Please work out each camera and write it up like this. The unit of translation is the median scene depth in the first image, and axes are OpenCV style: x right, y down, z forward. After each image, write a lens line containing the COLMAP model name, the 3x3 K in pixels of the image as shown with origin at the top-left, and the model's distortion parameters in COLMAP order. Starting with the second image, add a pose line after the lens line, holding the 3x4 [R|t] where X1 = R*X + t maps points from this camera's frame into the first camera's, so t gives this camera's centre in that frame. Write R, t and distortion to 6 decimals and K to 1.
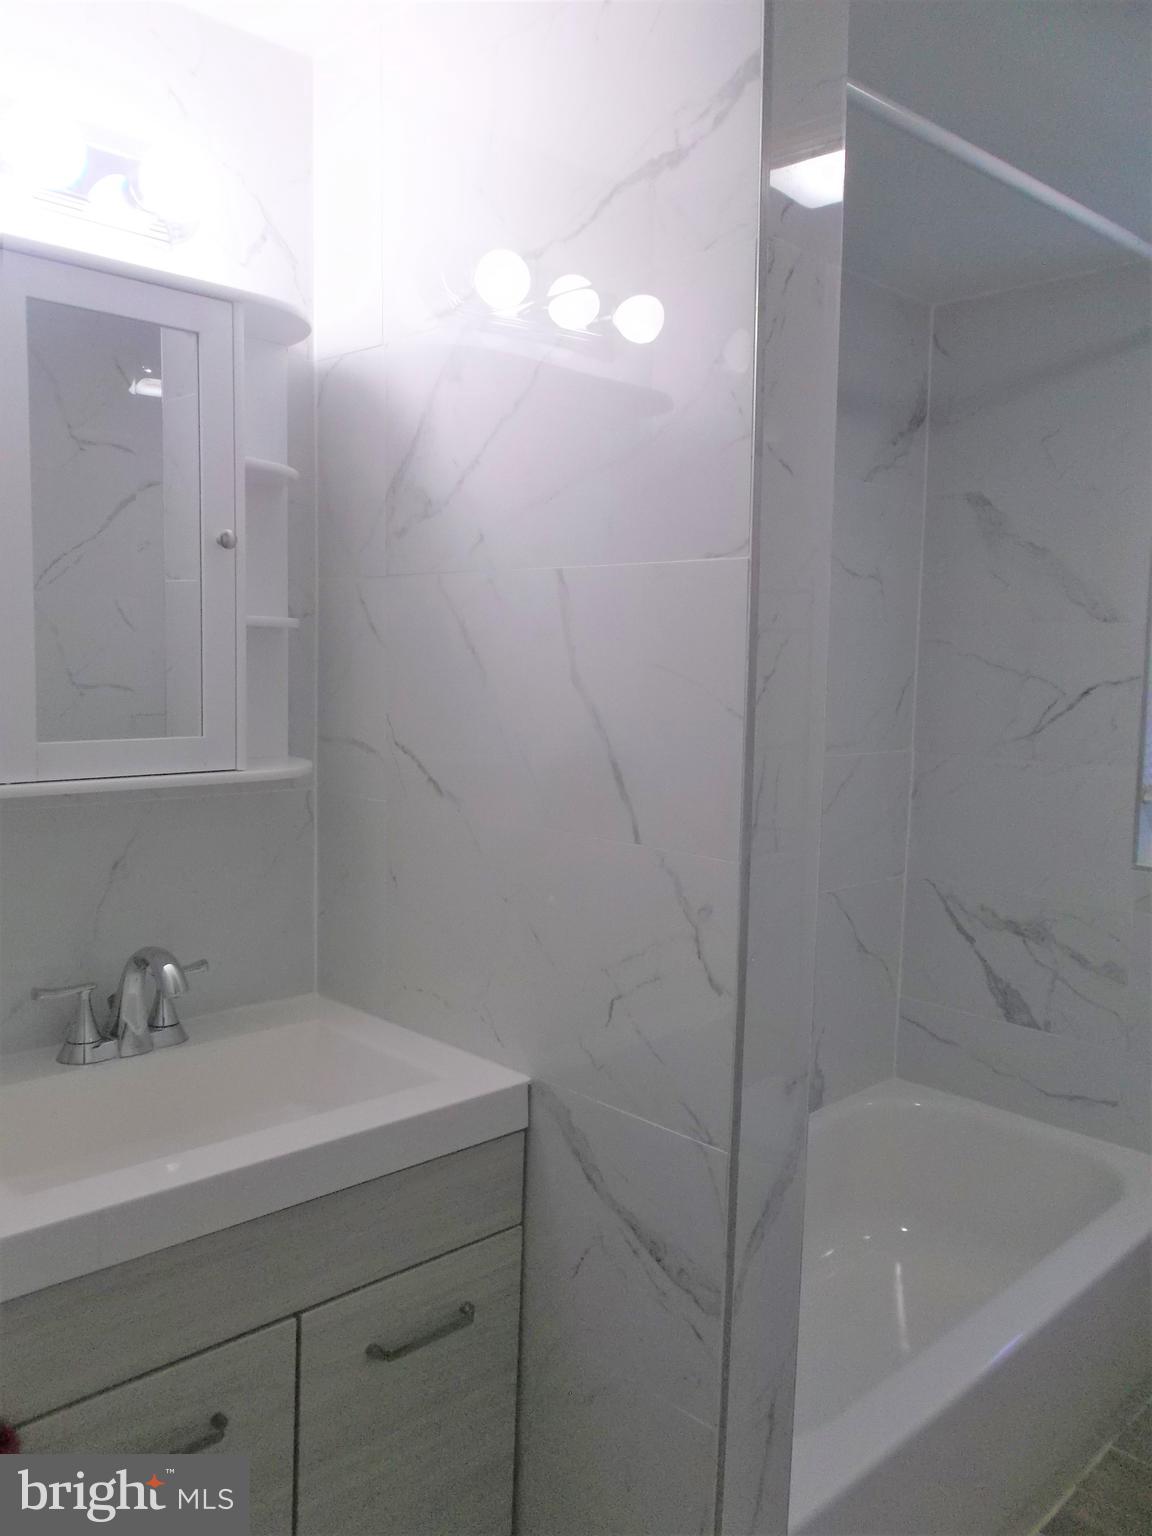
lens RADIAL K [[1214.4, 0, 576.0], [0, 1214.4, 768.0], [0, 0, 1]] dist [0.009915, 0.004156]
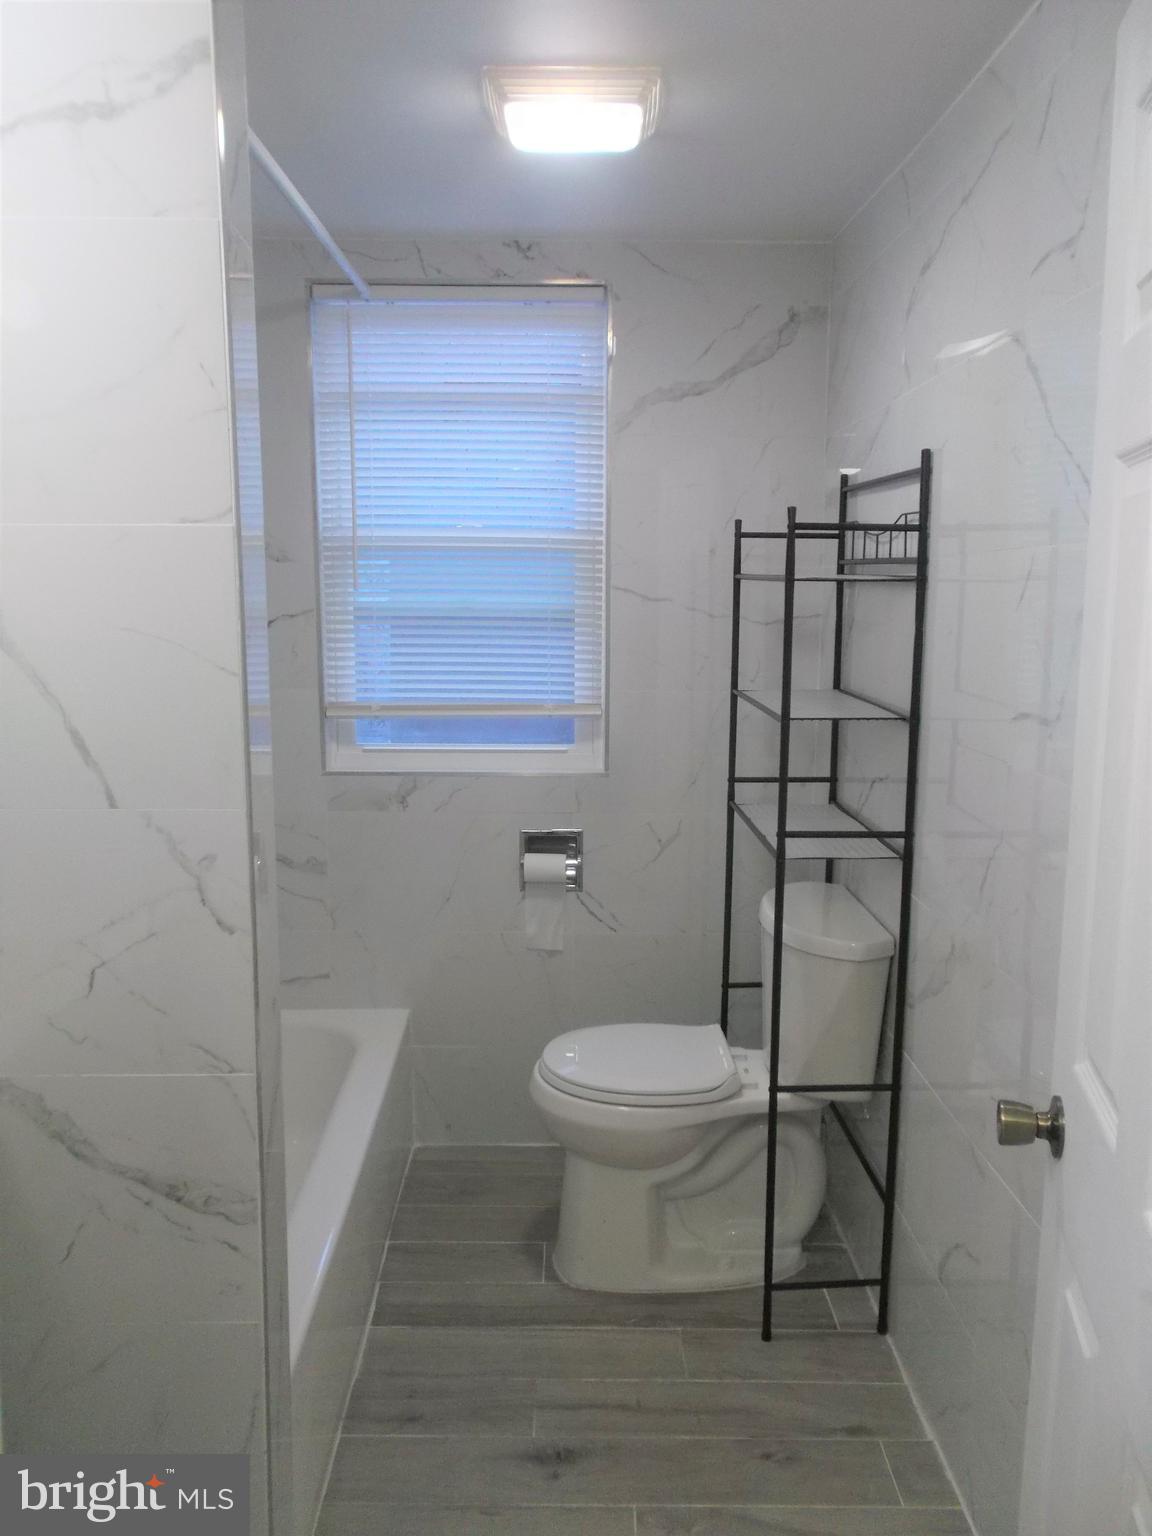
lens RADIAL K [[1214.4, 0, 576.0], [0, 1214.4, 768.0], [0, 0, 1]] dist [0.009915, 0.004156]
pose [[0.686979, -0.129306, 0.715080, -0.410854], [0.082902, 0.991562, 0.099657, -0.039441], [-0.721933, -0.009180, 0.691903, 0.036909]]
